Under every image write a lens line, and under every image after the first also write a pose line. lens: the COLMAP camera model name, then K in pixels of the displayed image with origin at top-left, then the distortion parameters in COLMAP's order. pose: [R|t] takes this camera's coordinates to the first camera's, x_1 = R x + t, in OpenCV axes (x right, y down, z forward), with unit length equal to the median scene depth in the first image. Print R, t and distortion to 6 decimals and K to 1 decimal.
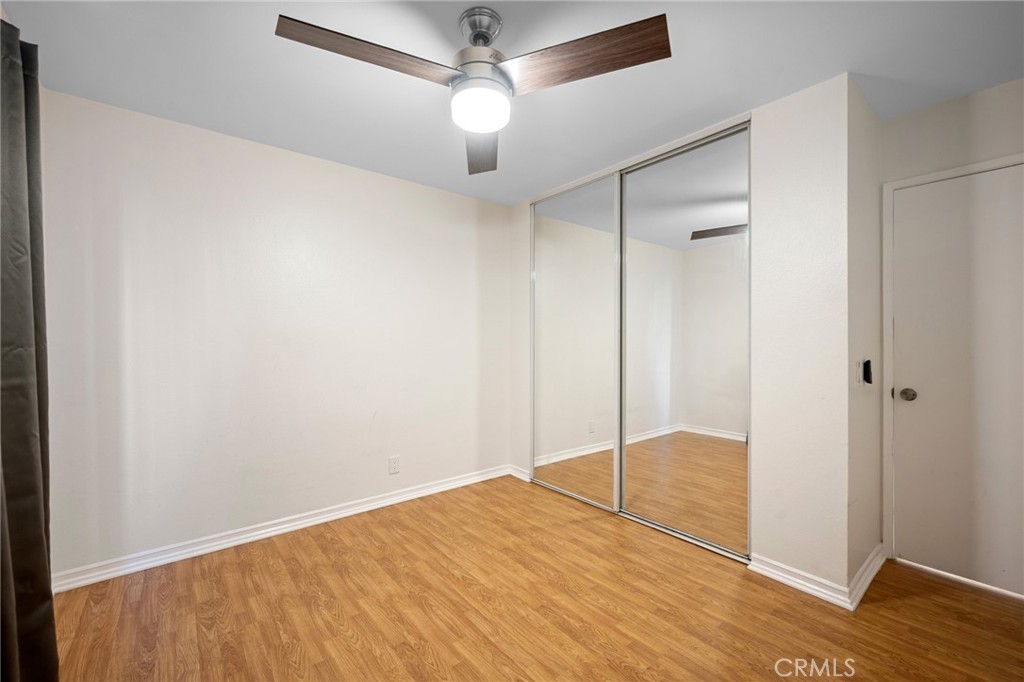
lens RADIAL K [[414.7, 0, 508.4], [0, 414.7, 343.1], [0, 0, 1]] dist [0.003402, 0.000078]
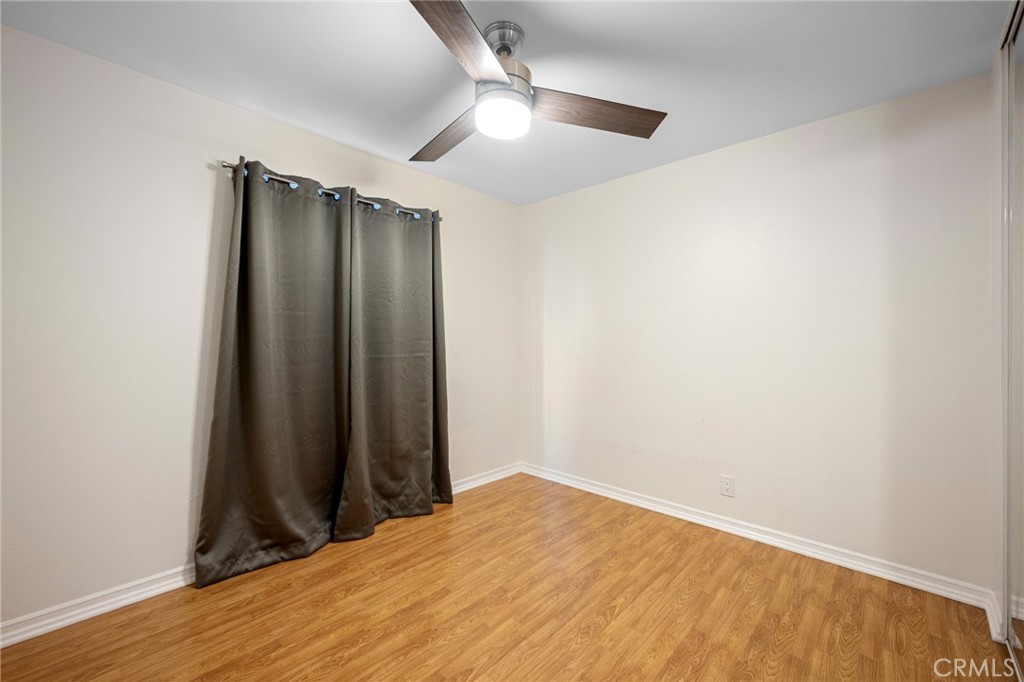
lens RADIAL K [[432.4, 0, 508.1], [0, 432.4, 339.3], [0, 0, 1]] dist [0.003755, 0.000457]
pose [[0.133808, 0.006592, -0.990985, 0.703262], [-0.014248, 0.999887, 0.004728, 0.014892], [0.990905, 0.013487, 0.133886, 0.629567]]
